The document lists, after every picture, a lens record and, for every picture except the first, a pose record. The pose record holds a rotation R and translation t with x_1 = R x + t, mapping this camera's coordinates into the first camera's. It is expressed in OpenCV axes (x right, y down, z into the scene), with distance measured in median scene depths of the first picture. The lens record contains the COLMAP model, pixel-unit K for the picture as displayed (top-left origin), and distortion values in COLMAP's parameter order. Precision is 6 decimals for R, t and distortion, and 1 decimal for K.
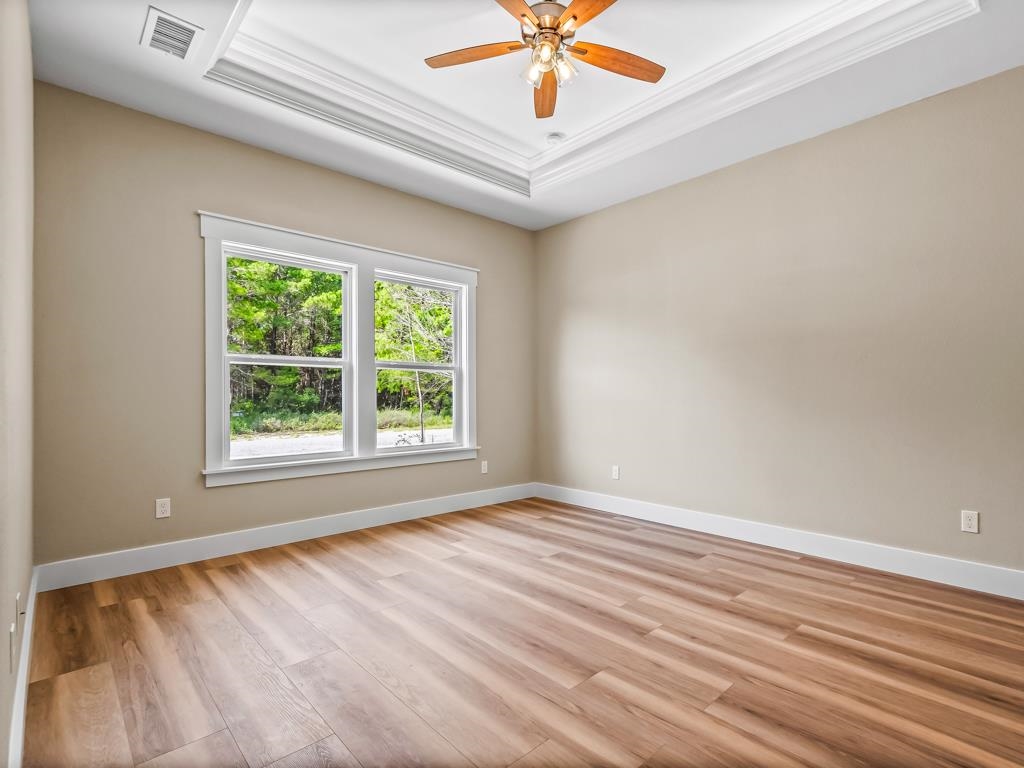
lens RADIAL K [[505.5, 0, 540.6], [0, 505.5, 393.8], [0, 0, 1]] dist [0.001732, 0.000463]
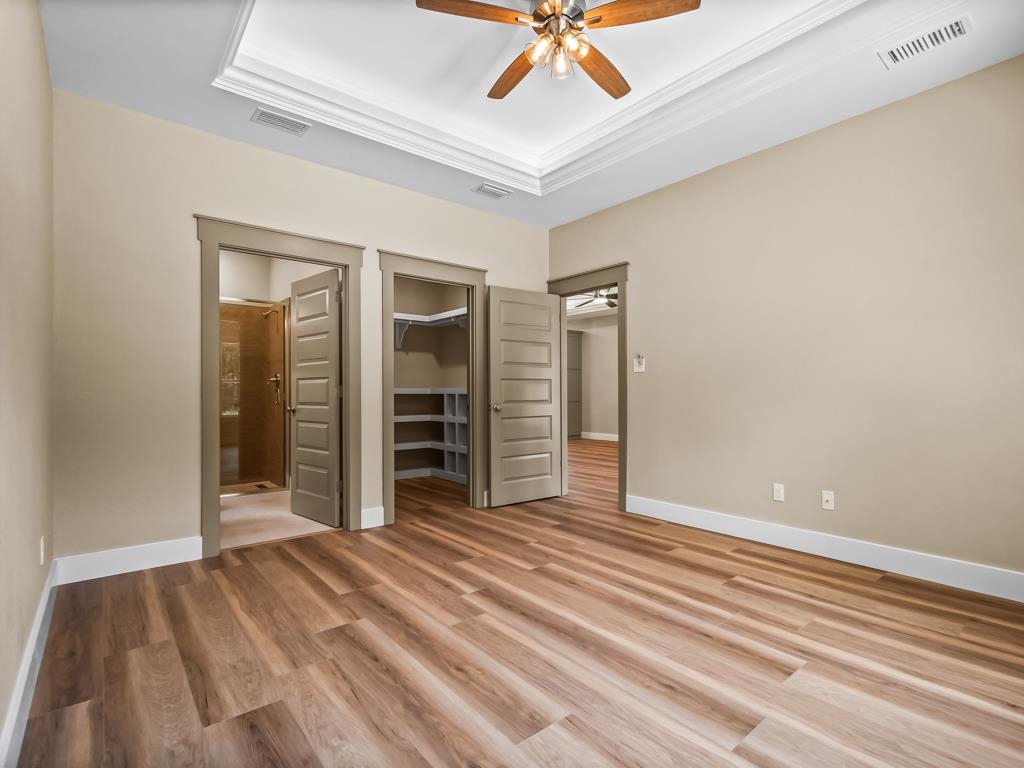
lens RADIAL K [[505.5, 0, 540.6], [0, 505.5, 393.8], [0, 0, 1]] dist [0.001732, 0.000463]
pose [[-0.998534, 0.002681, 0.054067, -0.000266], [0.002643, 0.999996, -0.000763, 0.002557], [-0.054069, -0.000619, -0.998537, 1.645784]]
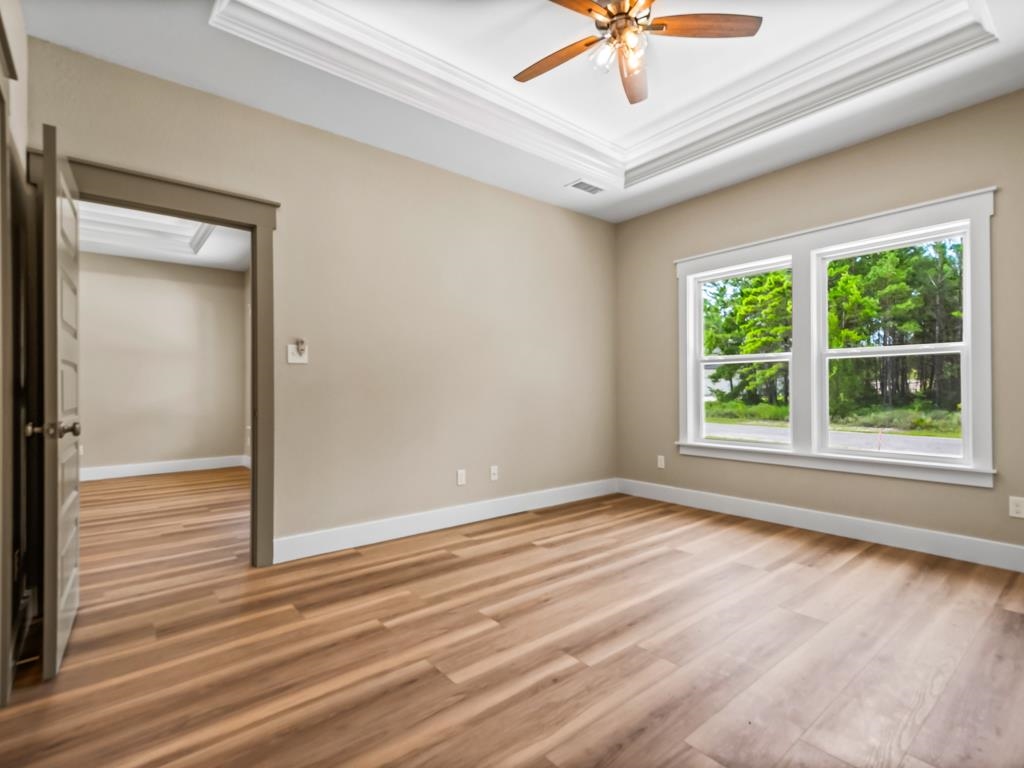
lens RADIAL K [[505.2, 0, 553.4], [0, 505.2, 390.8], [0, 0, 1]] dist [0.009154, -0.000629]
pose [[-0.036076, 0.004758, -0.999338, 0.835573], [0.008391, 0.999955, 0.004458, -0.002768], [0.999314, -0.008225, -0.036114, 0.754577]]
